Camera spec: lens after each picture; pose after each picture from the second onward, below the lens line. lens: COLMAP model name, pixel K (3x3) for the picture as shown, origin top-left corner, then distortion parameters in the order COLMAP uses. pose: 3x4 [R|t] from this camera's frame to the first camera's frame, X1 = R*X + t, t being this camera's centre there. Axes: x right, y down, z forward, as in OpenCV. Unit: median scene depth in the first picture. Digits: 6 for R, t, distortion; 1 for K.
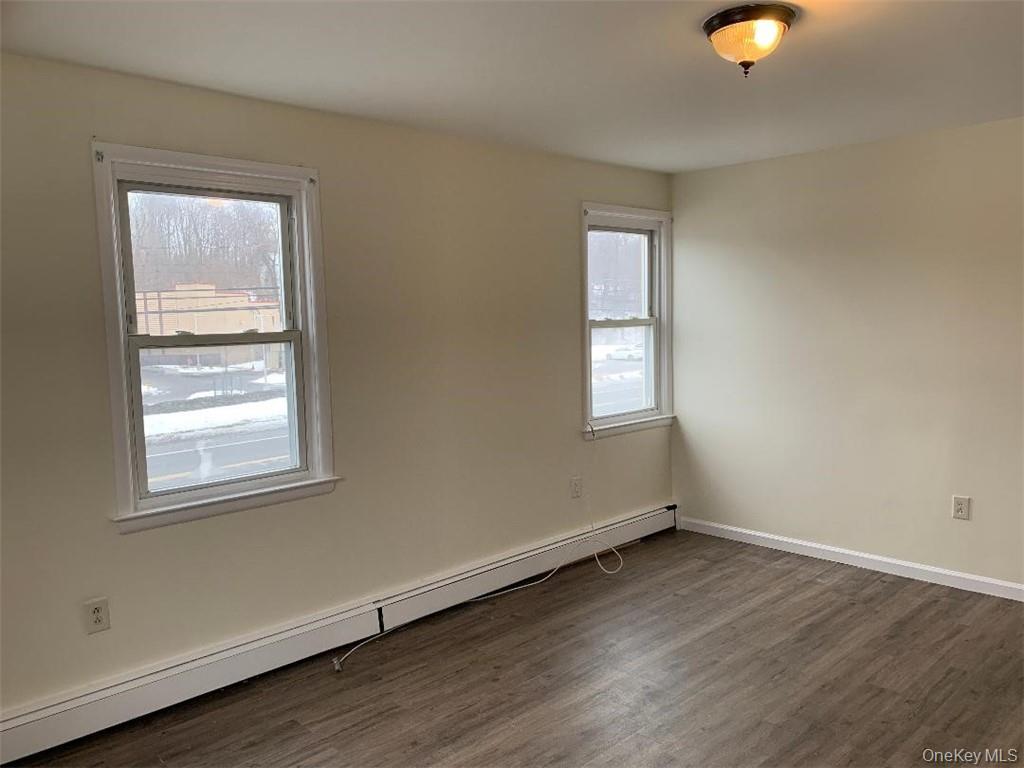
lens RADIAL K [[789.1, 0, 512.0], [0, 789.1, 384.0], [0, 0, 1]] dist [0.237679, -0.412299]
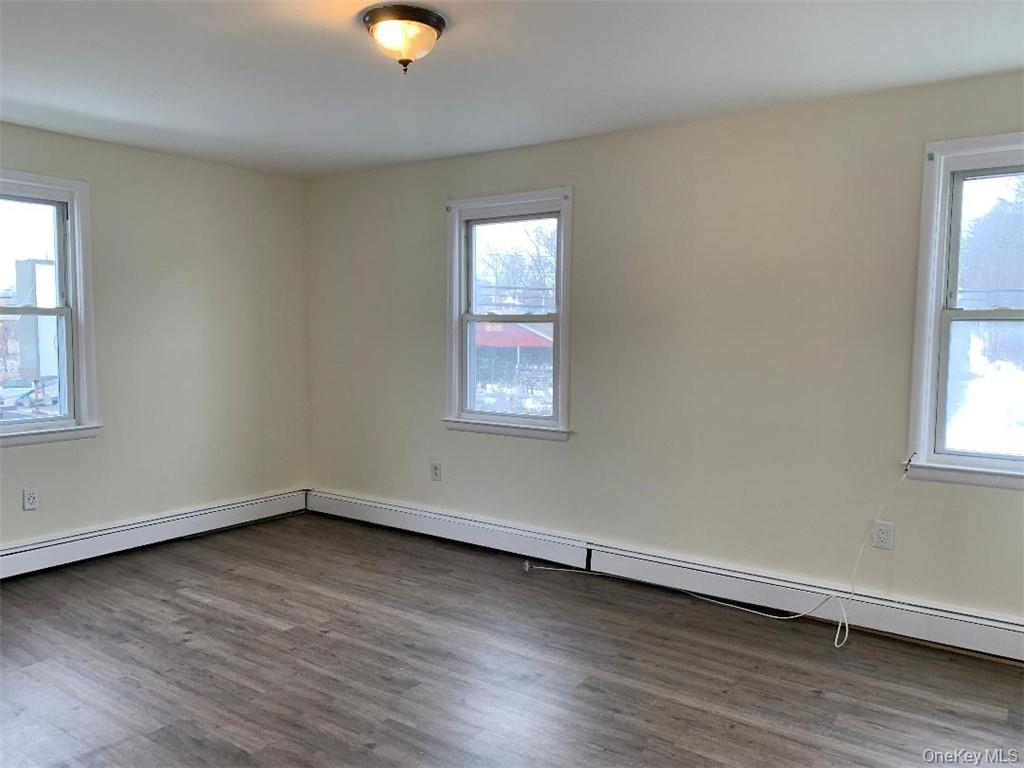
lens RADIAL K [[781.2, 0, 512.0], [0, 781.2, 384.0], [0, 0, 1]] dist [0.019445, 0.002058]
pose [[0.177558, 0.100536, -0.978961, 1.113703], [-0.092766, 0.992048, 0.085055, -0.060483], [0.979728, 0.075712, 0.185473, 0.800770]]
